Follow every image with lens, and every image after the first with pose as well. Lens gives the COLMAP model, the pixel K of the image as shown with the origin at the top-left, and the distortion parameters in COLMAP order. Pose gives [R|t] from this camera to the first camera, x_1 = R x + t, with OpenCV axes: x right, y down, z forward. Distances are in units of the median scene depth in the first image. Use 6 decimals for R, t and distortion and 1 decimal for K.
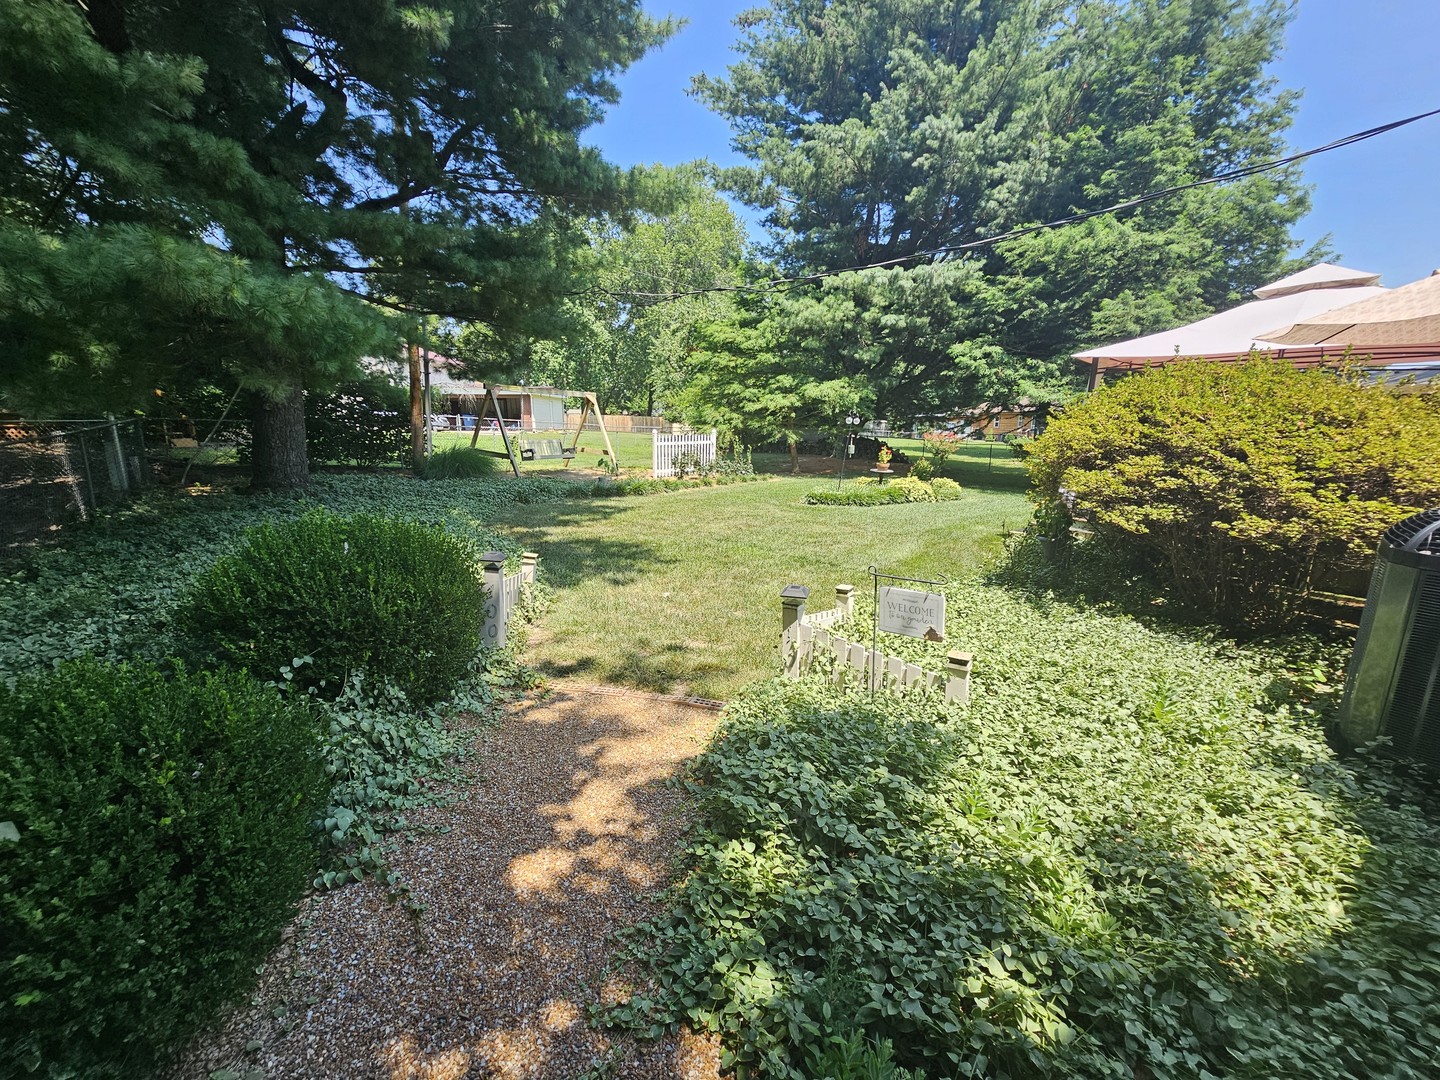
lens RADIAL K [[586.8, 0, 716.0], [0, 586.8, 540.7], [0, 0, 1]] dist [0.000747, 0.000143]
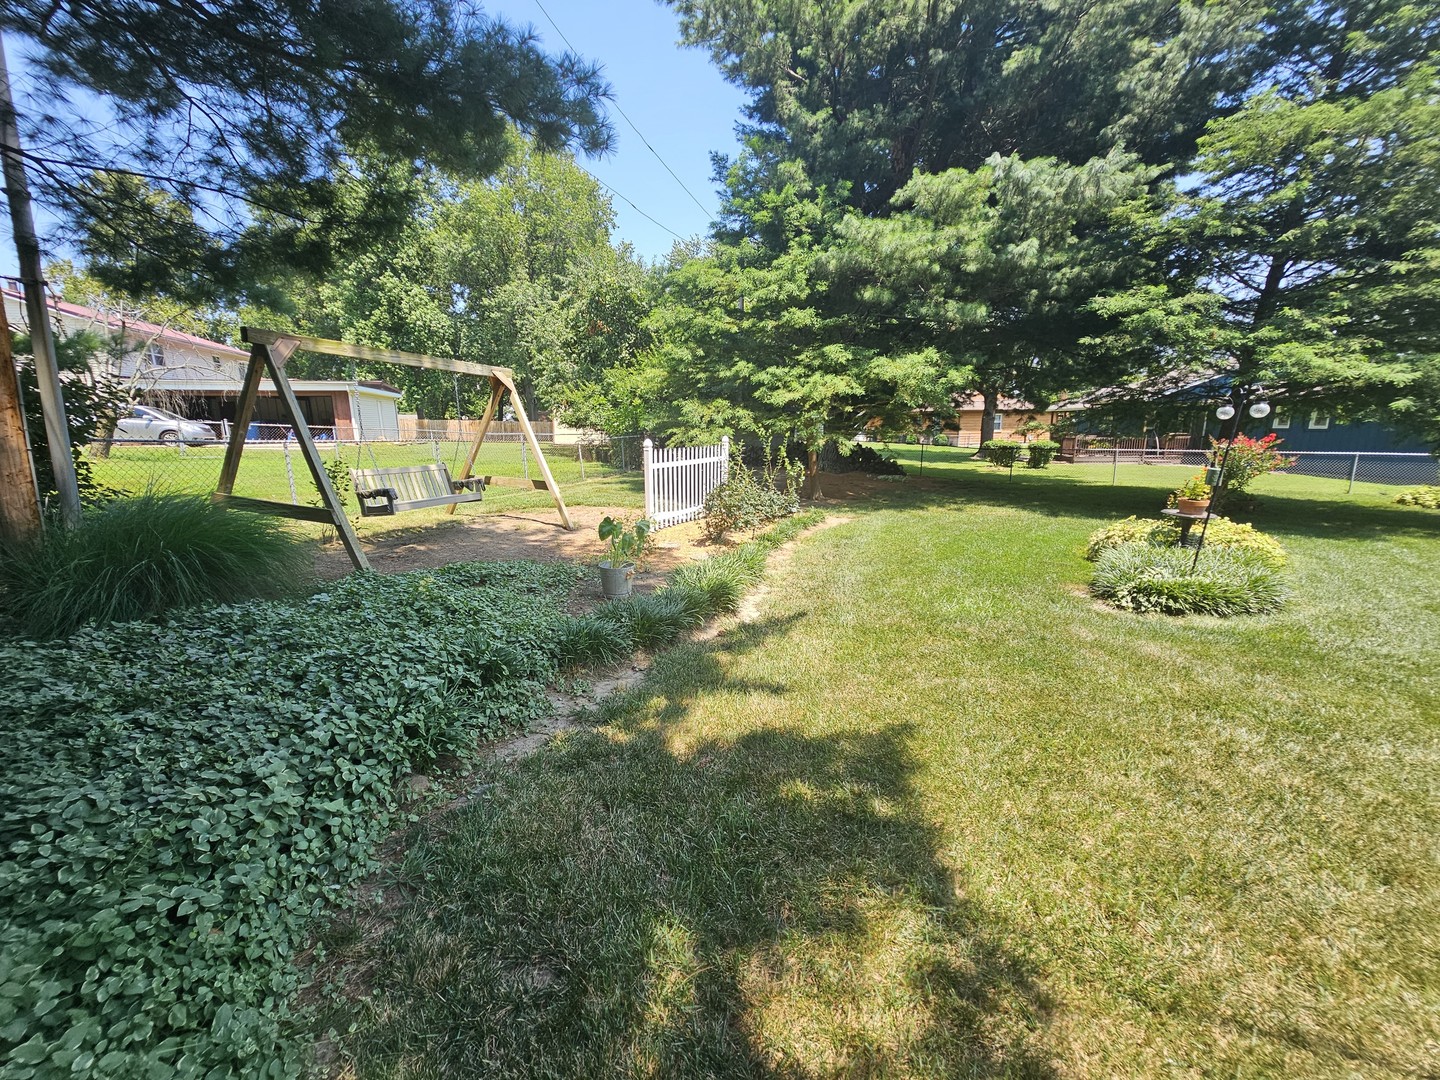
lens RADIAL K [[586.8, 0, 723.7], [0, 586.8, 543.2], [0, 0, 1]] dist [0.000747, 0.000143]
pose [[0.964638, -0.065544, 0.255301, -0.158130], [0.066068, 0.997794, 0.006535, -0.087035], [-0.255166, 0.010564, 0.966840, 0.436921]]
